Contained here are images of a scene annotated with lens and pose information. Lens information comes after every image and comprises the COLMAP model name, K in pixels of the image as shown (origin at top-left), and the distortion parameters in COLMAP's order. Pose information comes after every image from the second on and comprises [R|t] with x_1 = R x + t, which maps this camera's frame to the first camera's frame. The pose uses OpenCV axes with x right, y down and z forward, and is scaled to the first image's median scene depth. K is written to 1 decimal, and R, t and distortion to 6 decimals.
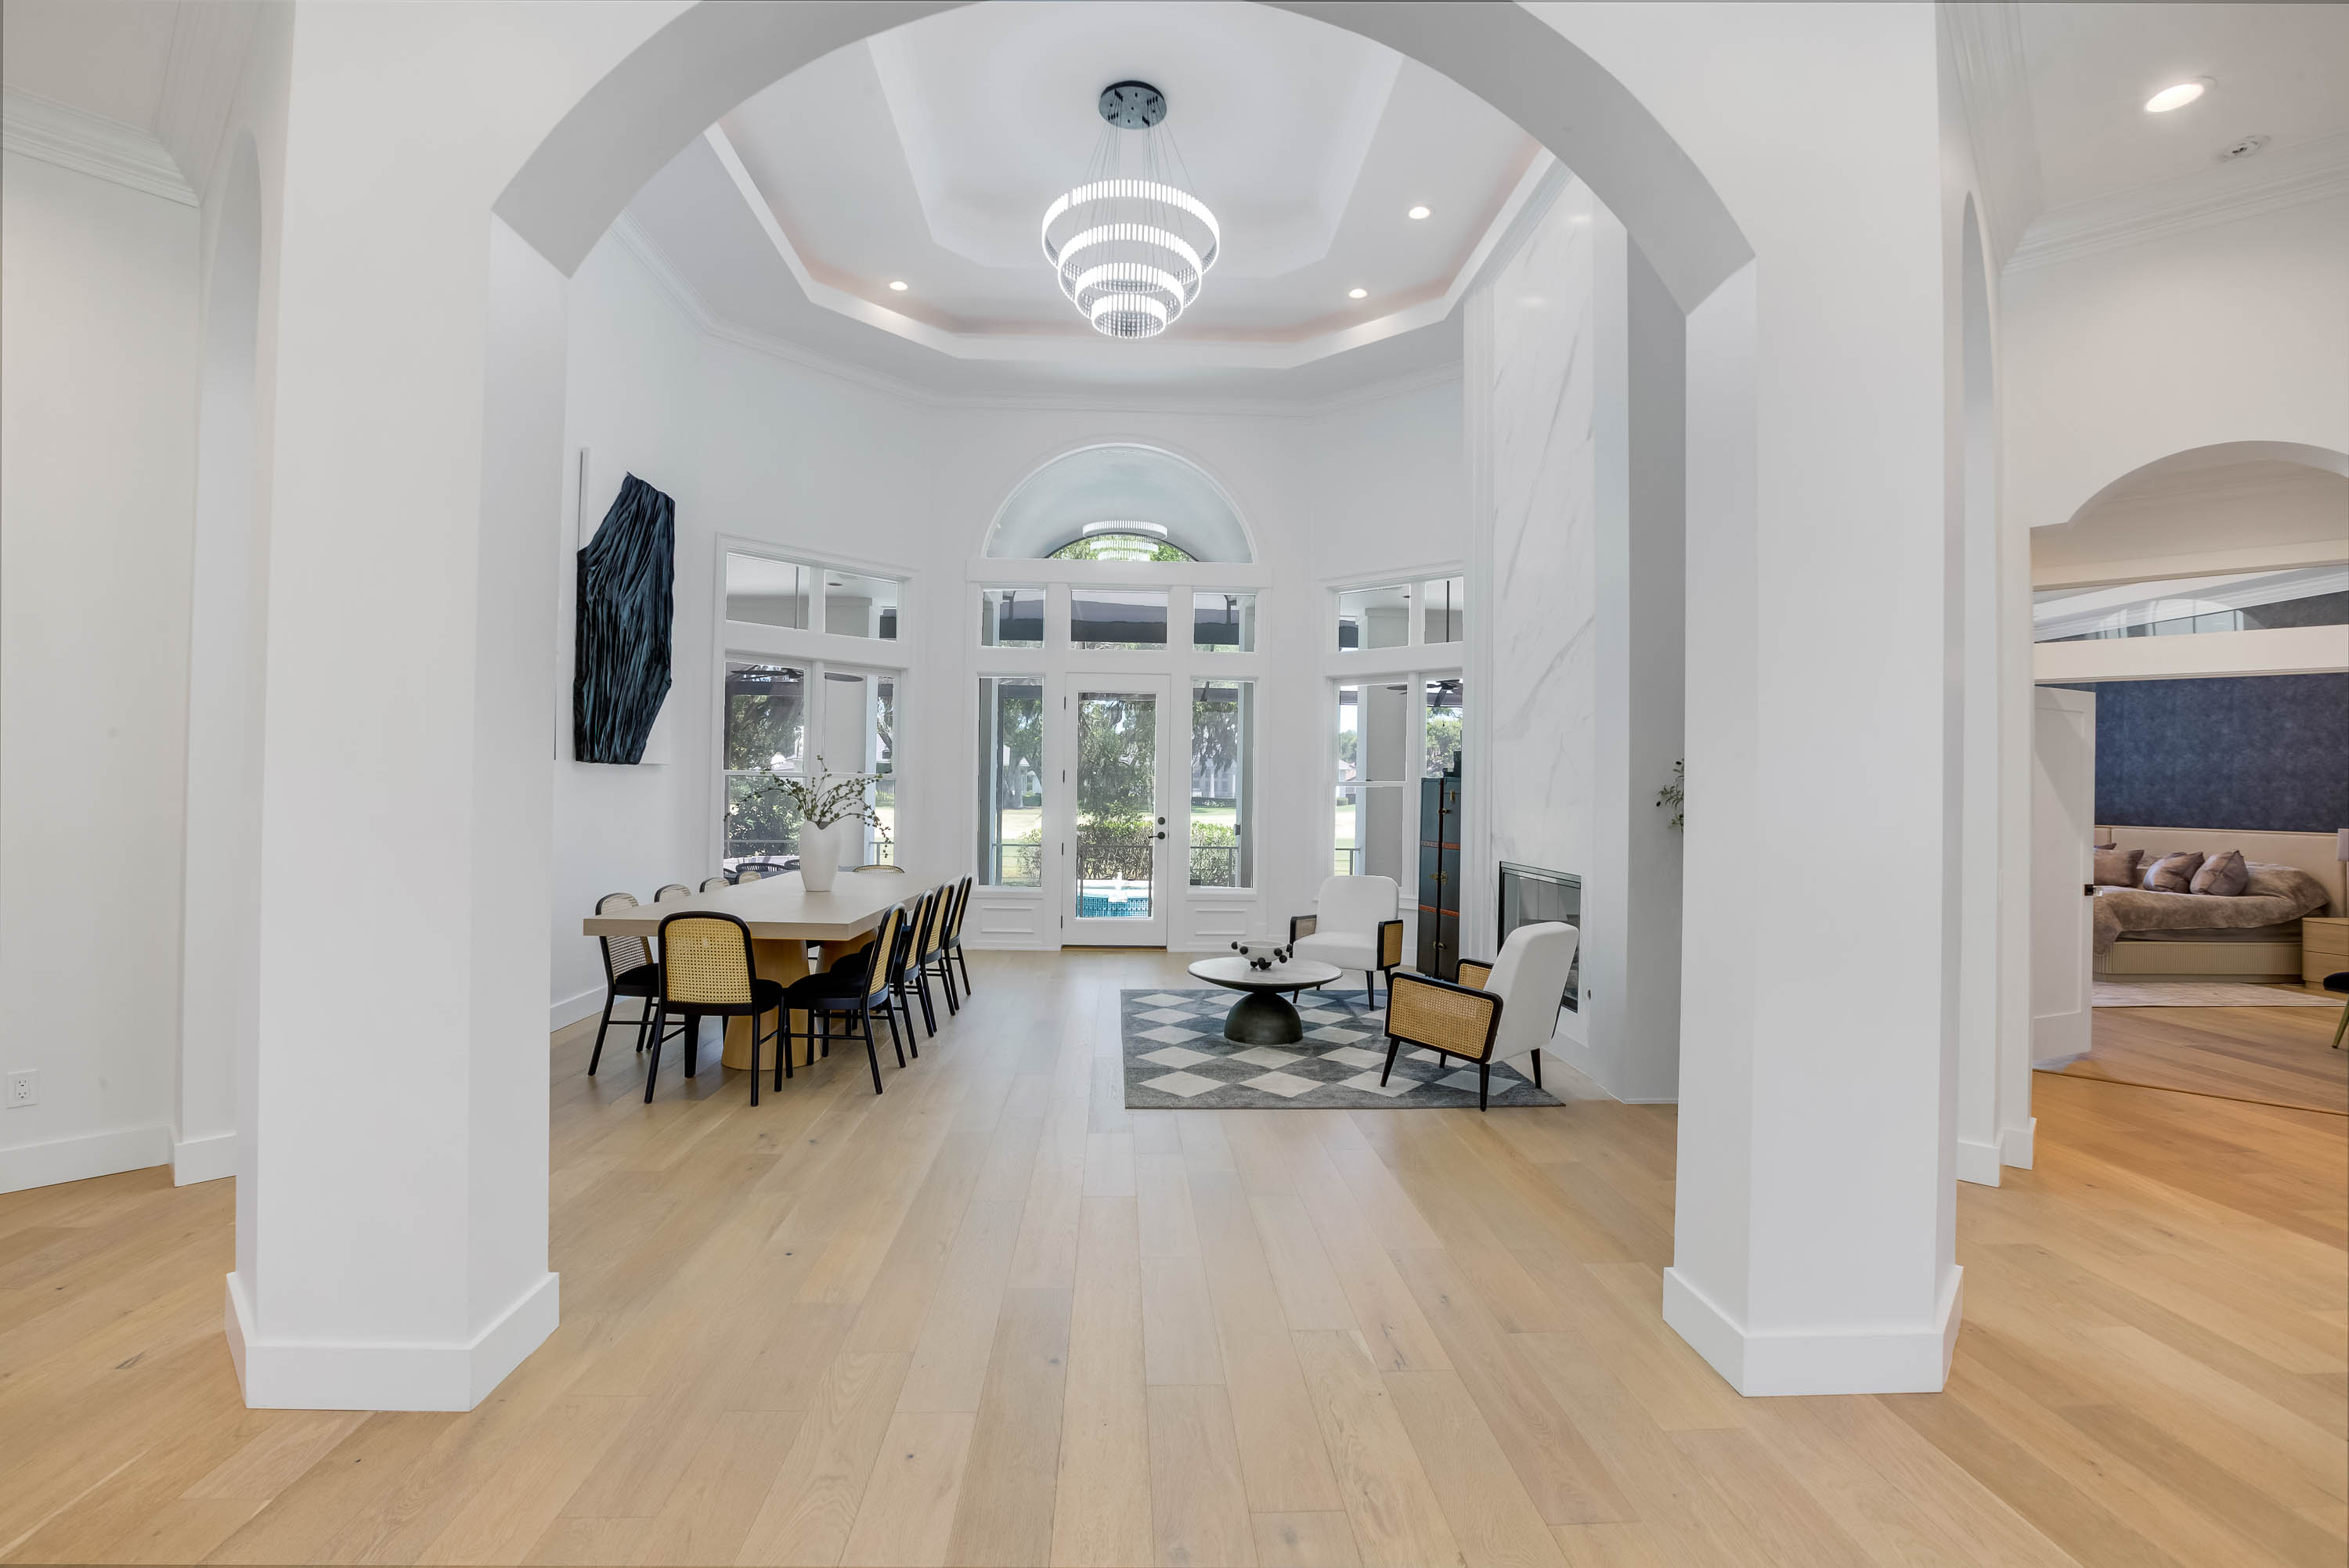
lens RADIAL K [[1062.5, 0, 1171.5], [0, 1062.5, 776.6], [0, 0, 1]] dist [-0.051565, 0.018526]
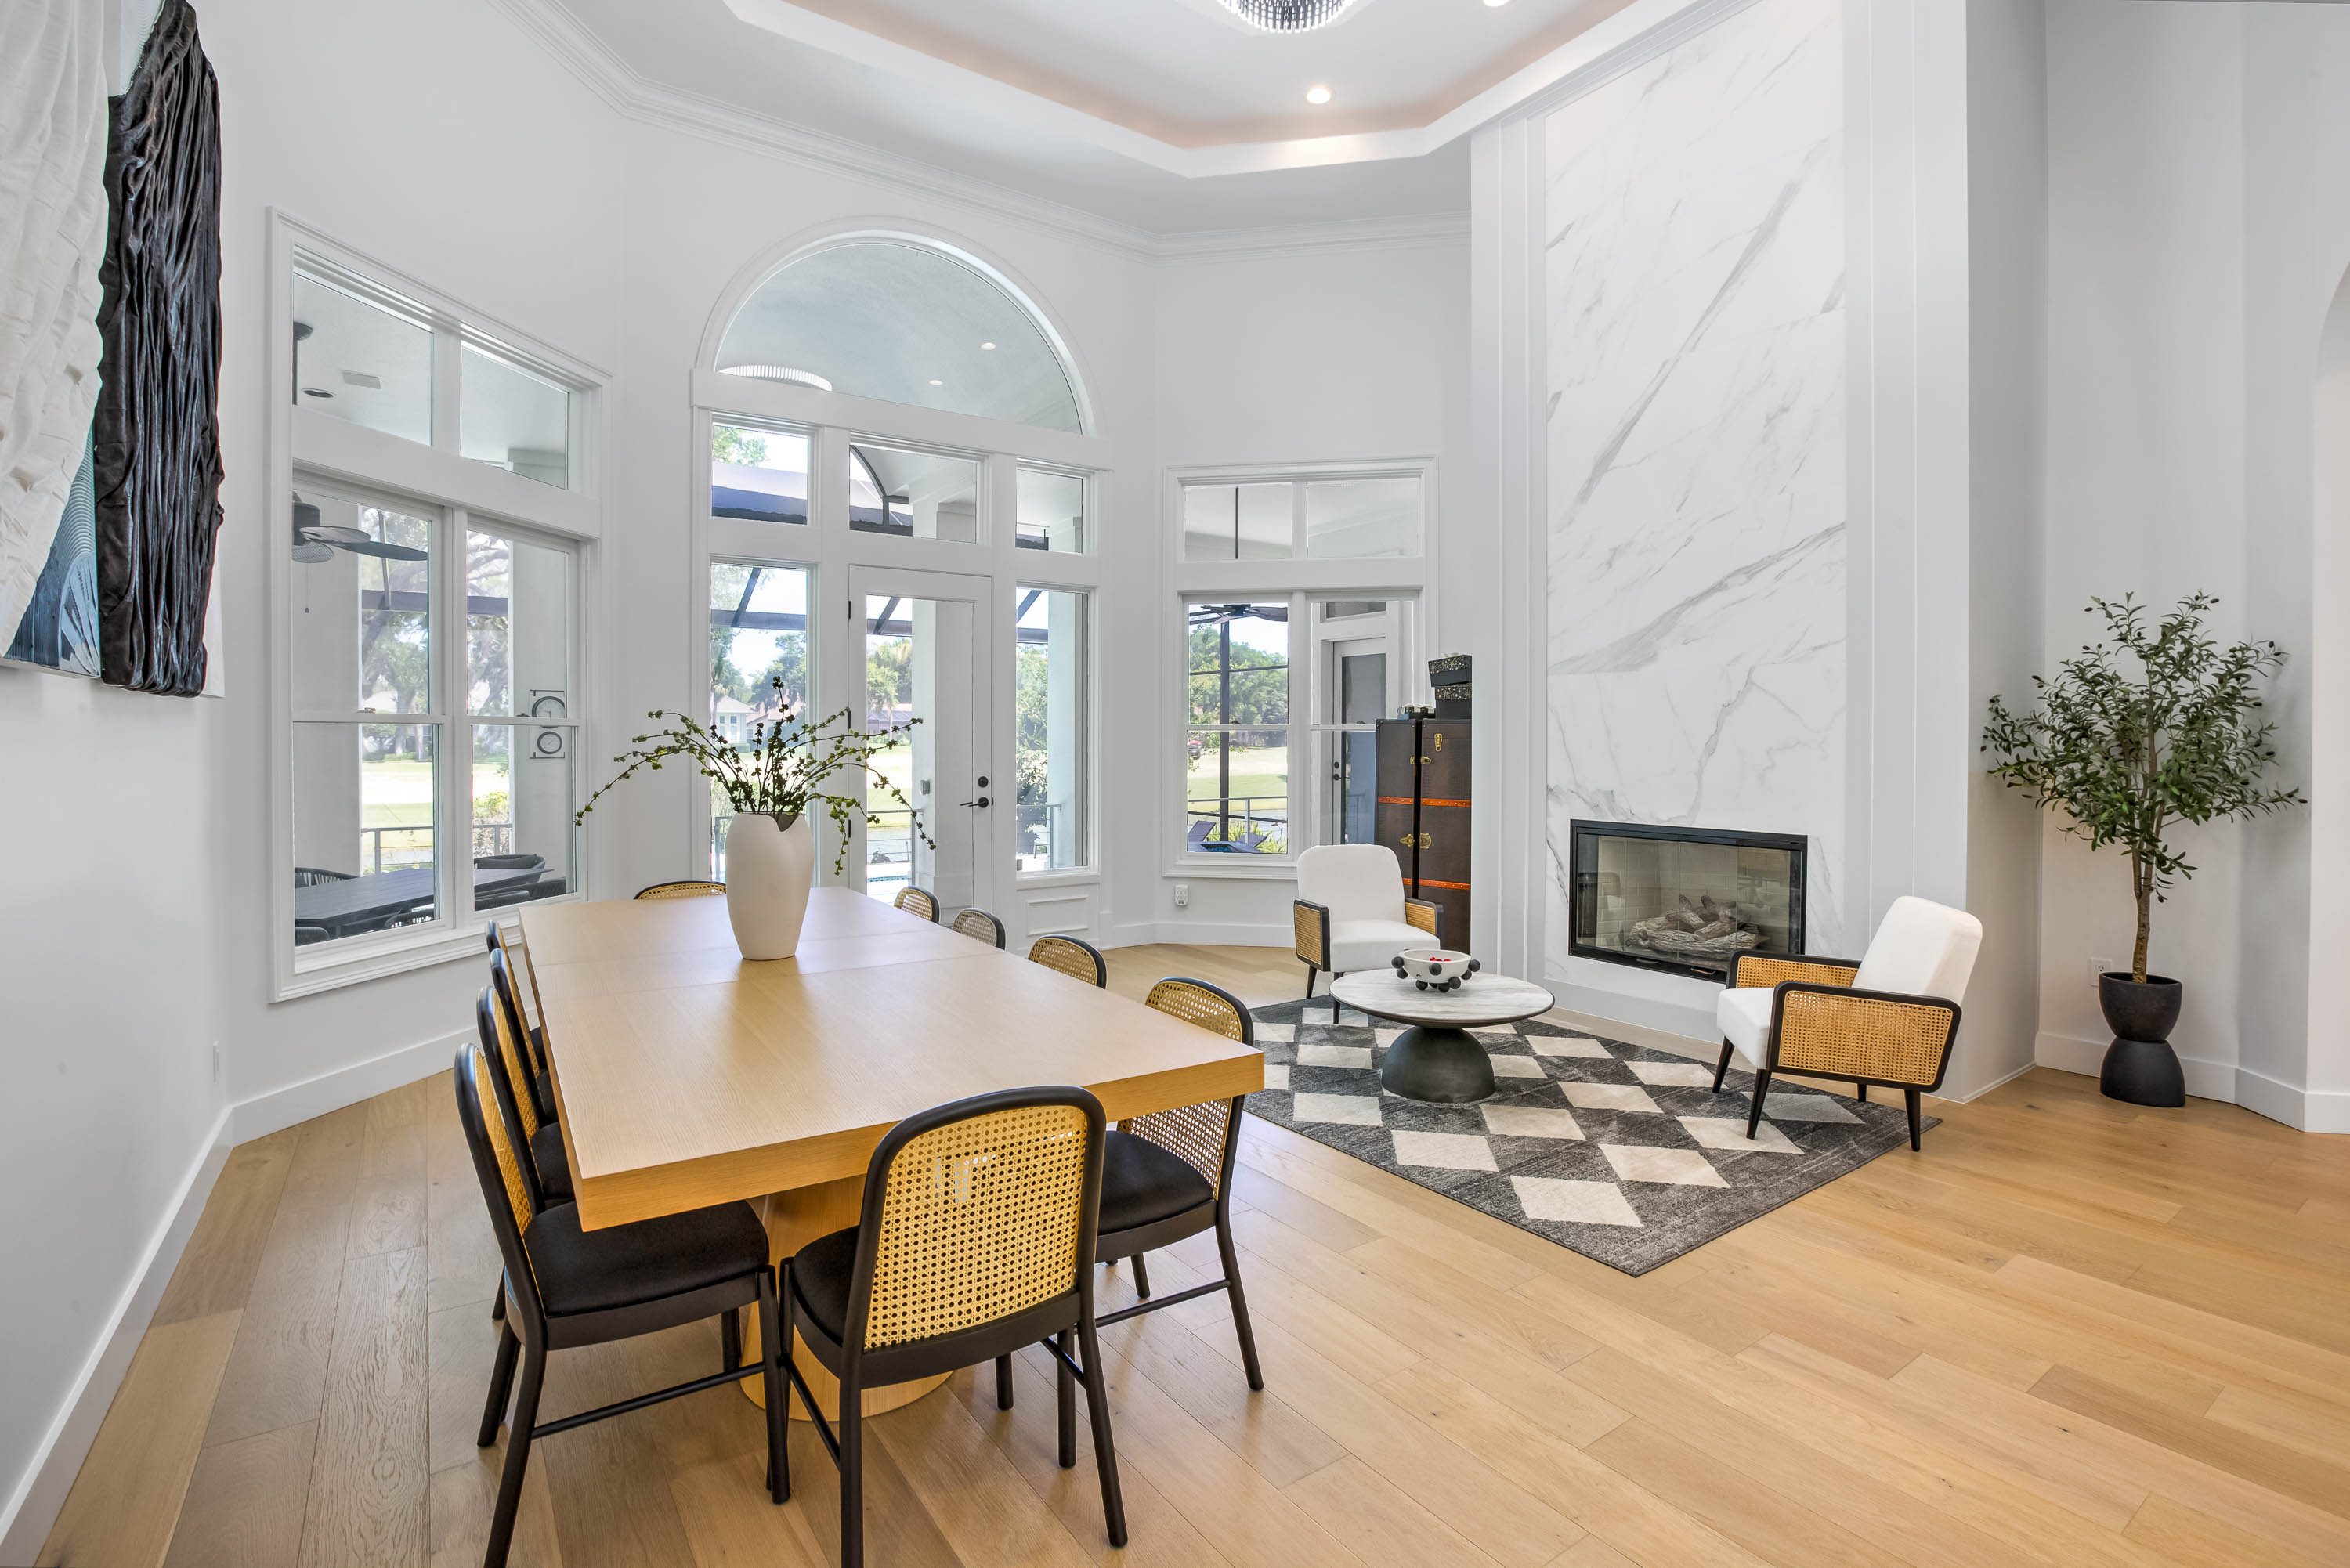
lens RADIAL K [[1096.3, 0, 1169.4], [0, 1096.3, 738.5], [0, 0, 1]] dist [-0.039784, 0.020153]
pose [[0.848048, -0.015277, 0.529699, -0.426405], [0.005175, 0.999775, 0.020550, -0.002567], [-0.529894, -0.014686, 0.847937, 0.457849]]
